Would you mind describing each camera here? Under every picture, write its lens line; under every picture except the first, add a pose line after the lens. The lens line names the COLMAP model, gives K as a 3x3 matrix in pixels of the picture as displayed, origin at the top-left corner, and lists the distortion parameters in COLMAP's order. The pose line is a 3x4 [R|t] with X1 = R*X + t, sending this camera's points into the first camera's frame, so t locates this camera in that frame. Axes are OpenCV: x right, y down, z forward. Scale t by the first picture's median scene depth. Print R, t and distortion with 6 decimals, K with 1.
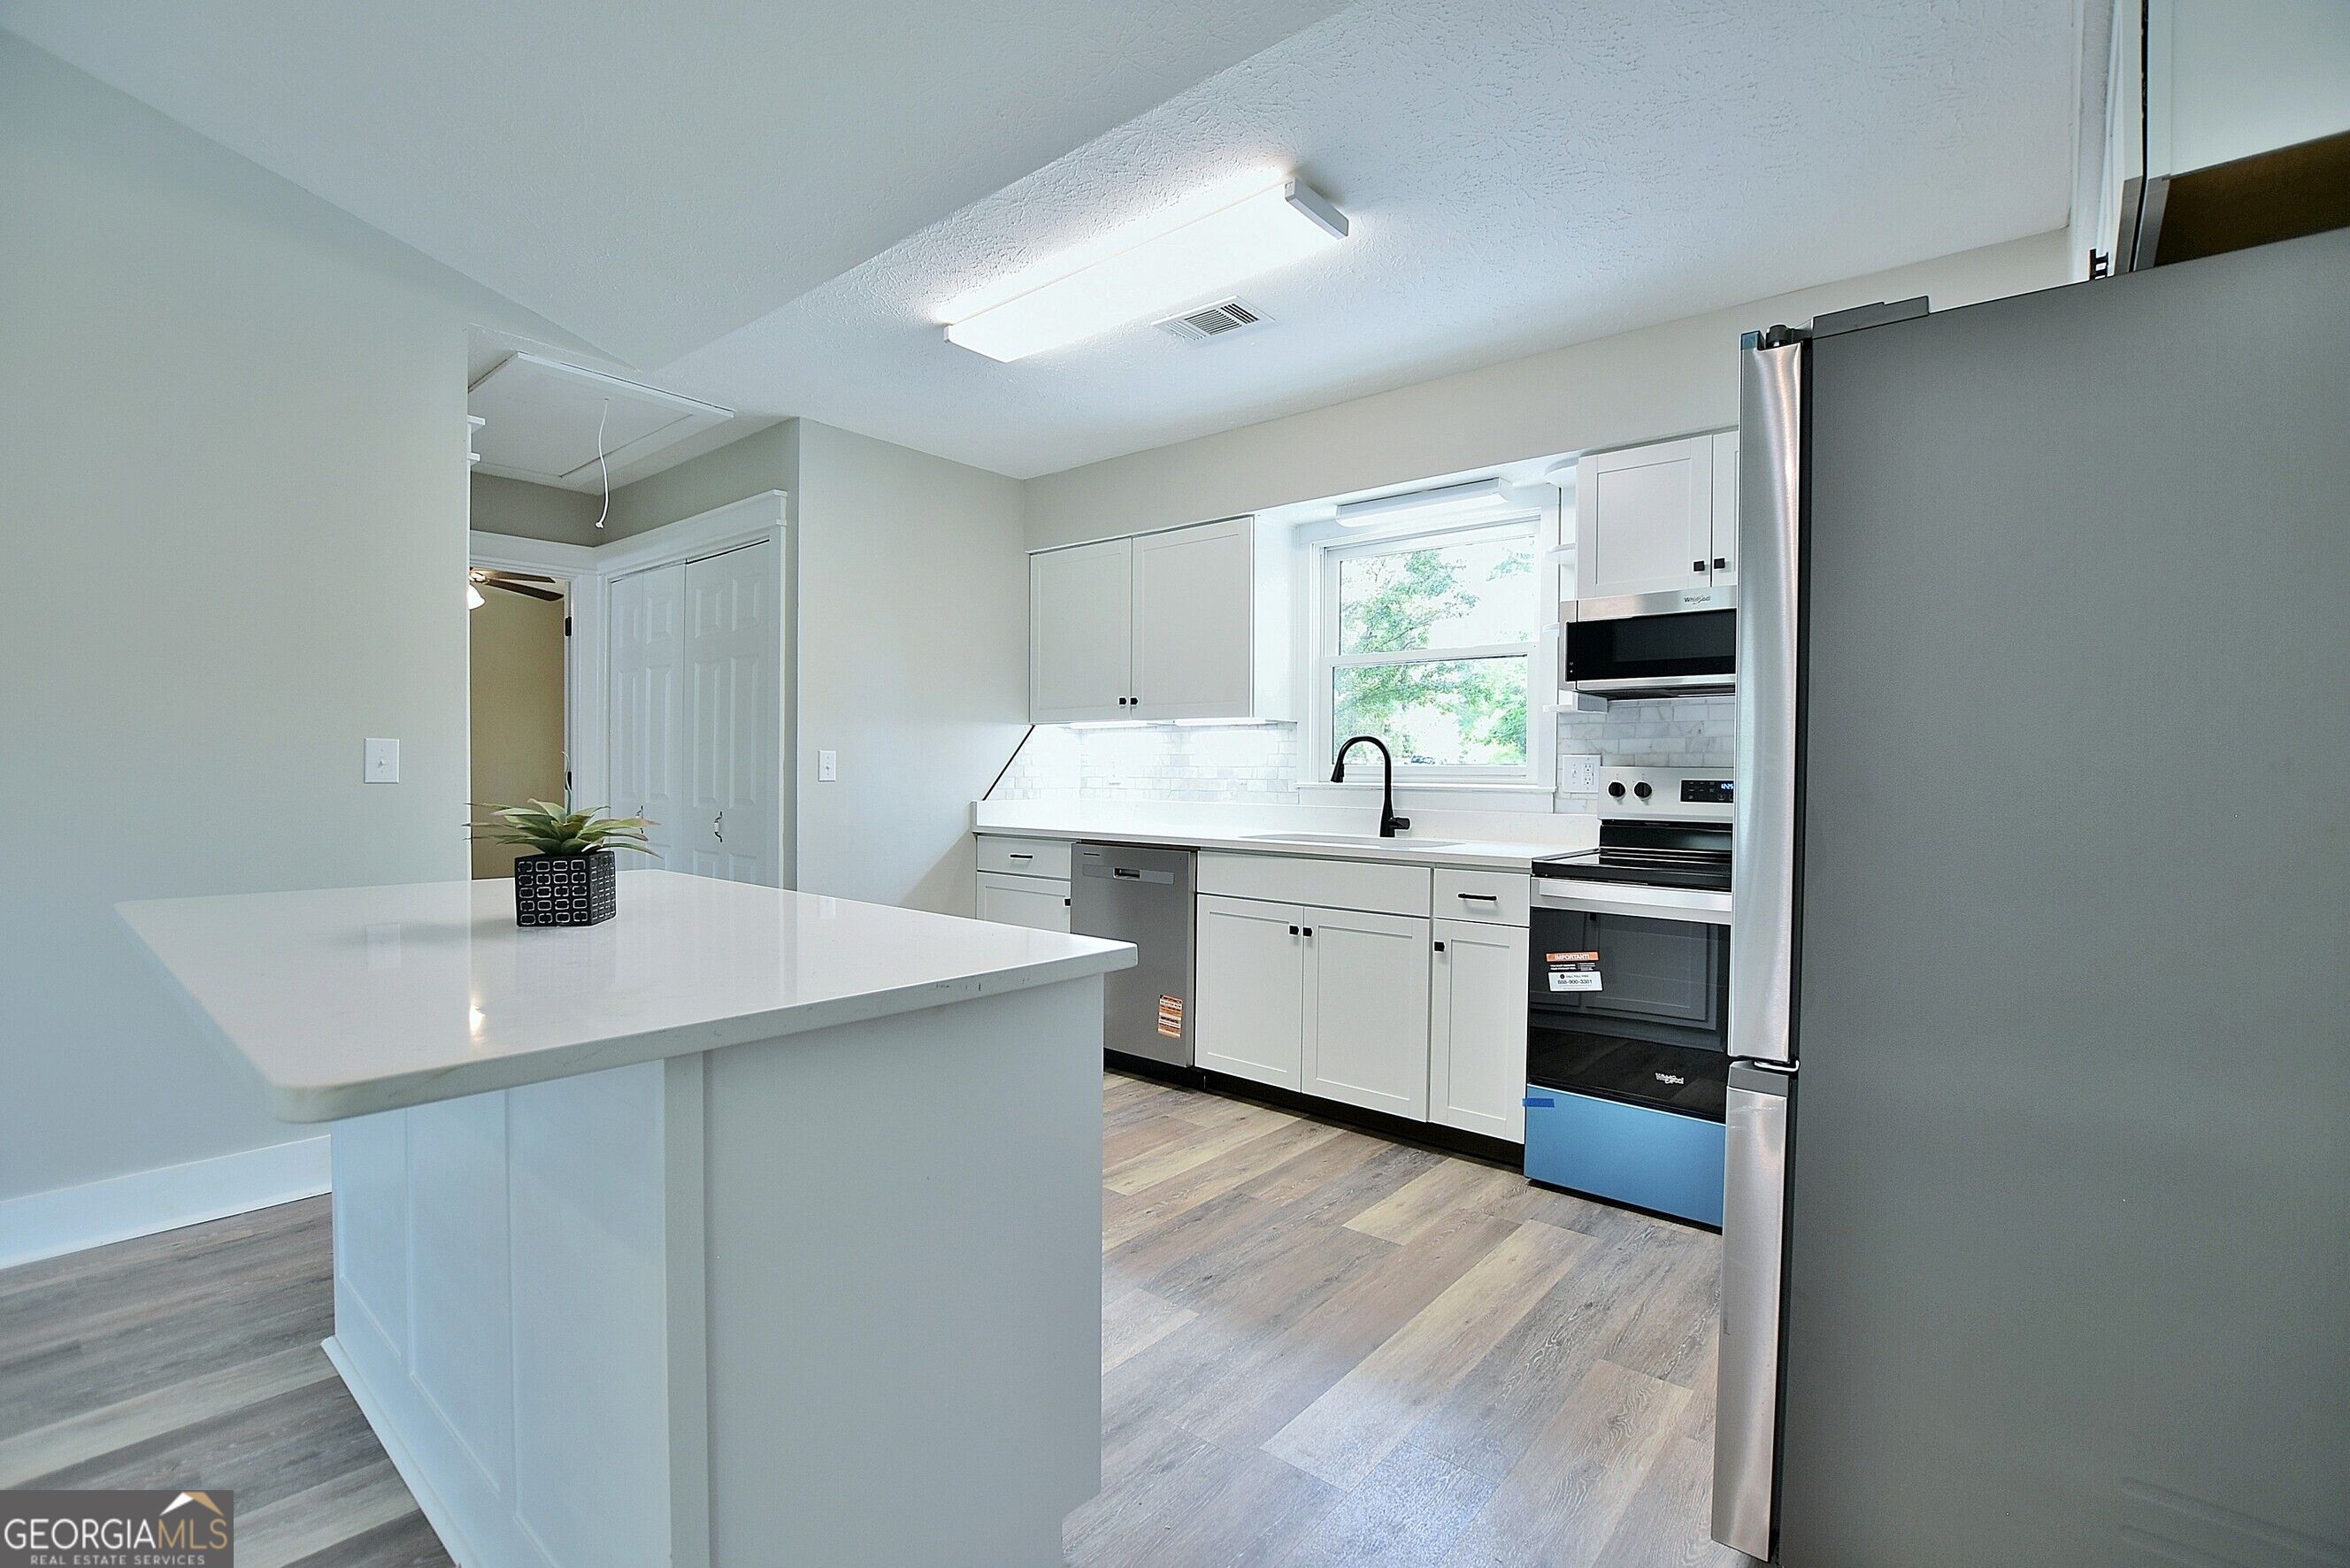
lens RADIAL K [[1054.6, 0, 1173.8], [0, 1054.6, 790.1], [0, 0, 1]] dist [-0.025662, 0.001099]
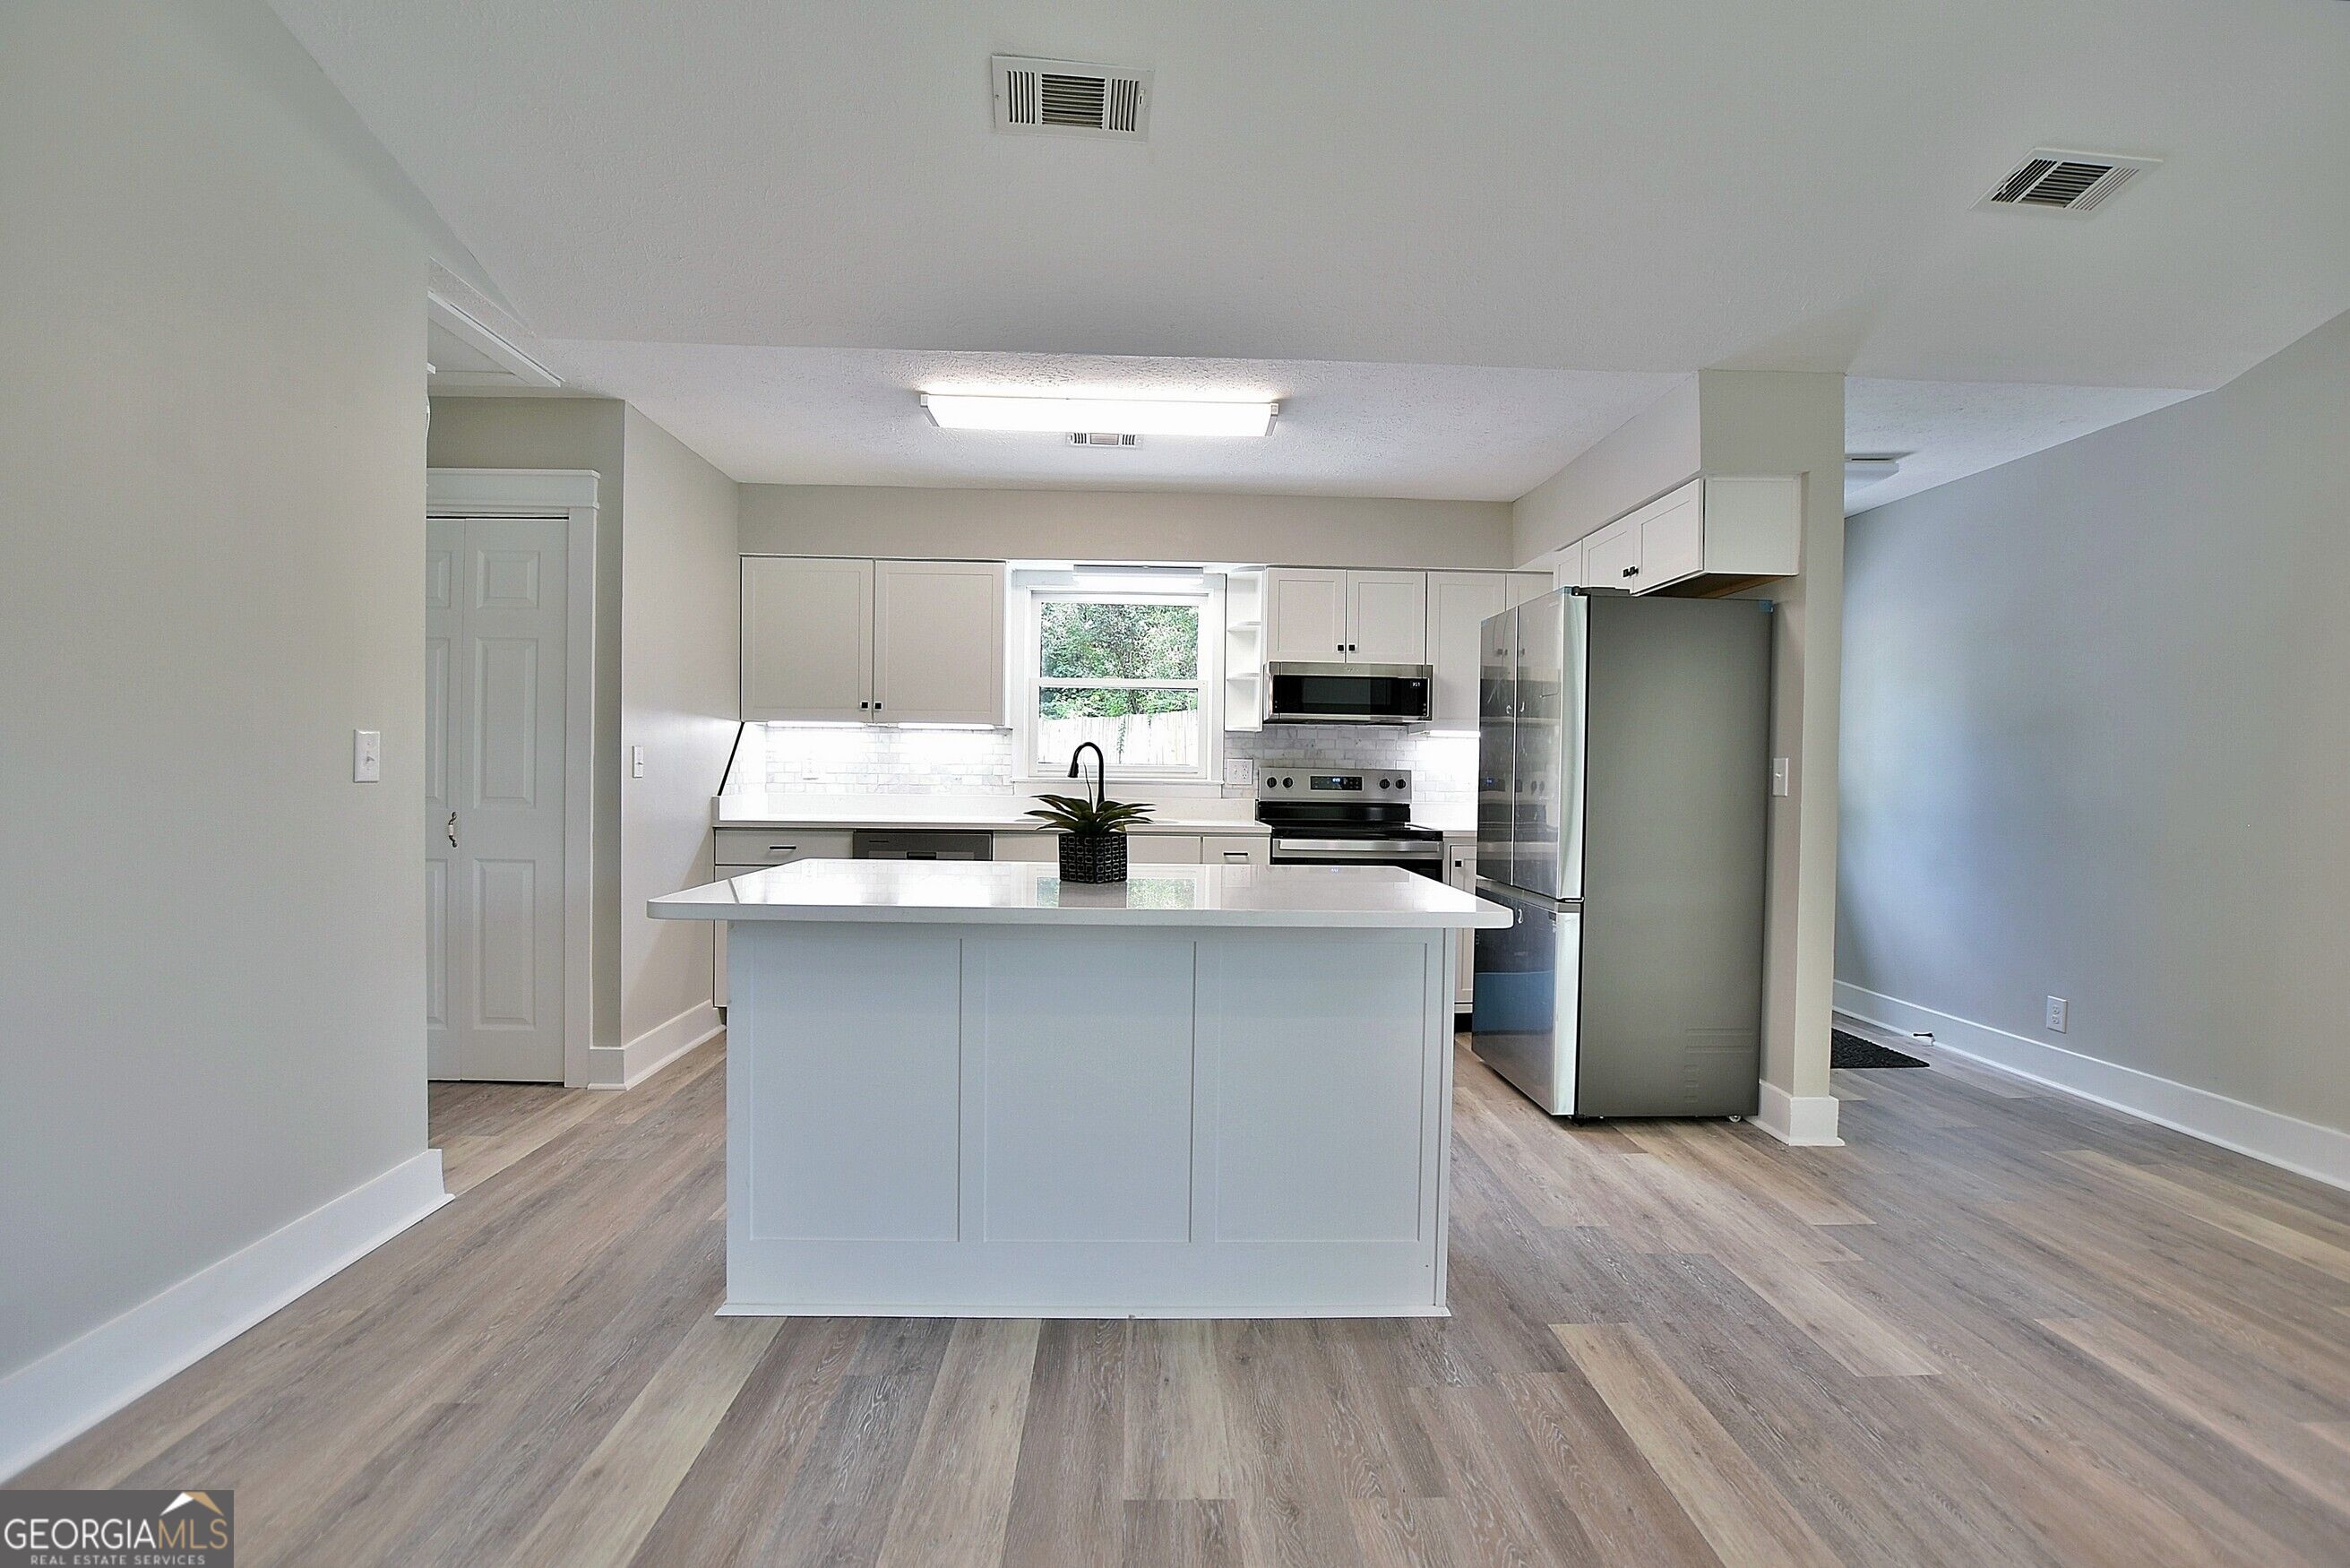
lens RADIAL K [[1054.6, 0, 1187.4], [0, 1054.6, 781.6], [0, 0, 1]] dist [-0.025662, 0.001099]
pose [[0.742964, -0.004912, 0.669314, -0.680872], [0.004599, 0.999987, 0.002233, -0.005086], [-0.669316, 0.001419, 0.742977, -0.069822]]
